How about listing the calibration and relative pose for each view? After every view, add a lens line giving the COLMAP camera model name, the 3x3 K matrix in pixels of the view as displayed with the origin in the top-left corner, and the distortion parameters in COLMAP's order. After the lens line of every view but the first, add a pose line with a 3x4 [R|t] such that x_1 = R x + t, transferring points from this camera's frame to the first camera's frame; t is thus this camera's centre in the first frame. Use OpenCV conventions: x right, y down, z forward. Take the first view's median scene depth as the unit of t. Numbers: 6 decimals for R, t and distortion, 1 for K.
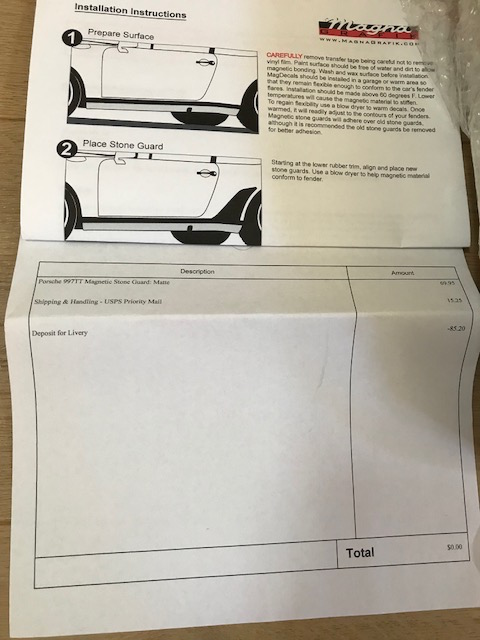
lens RADIAL K [[534.4, 0, 240.0], [0, 534.4, 320.0], [0, 0, 1]] dist [0.084957, -0.123949]
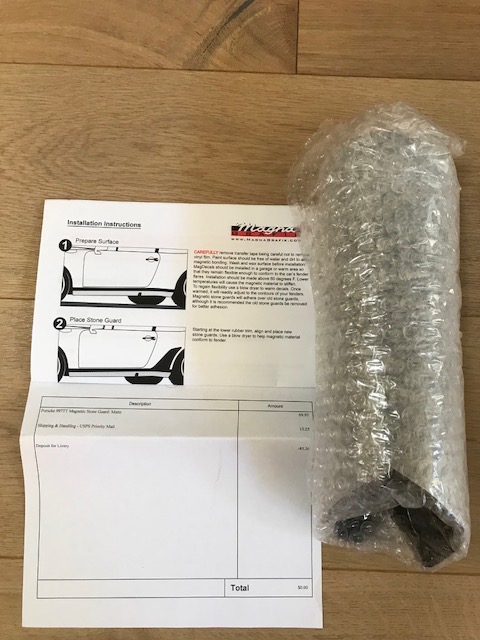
lens RADIAL K [[534.4, 0, 240.0], [0, 534.4, 320.0], [0, 0, 1]] dist [0.084957, -0.123949]
pose [[0.996722, 0.023835, -0.077308, 0.305960], [-0.019207, 0.998010, 0.060054, -0.409101], [0.078586, -0.058372, 0.995197, -0.490098]]
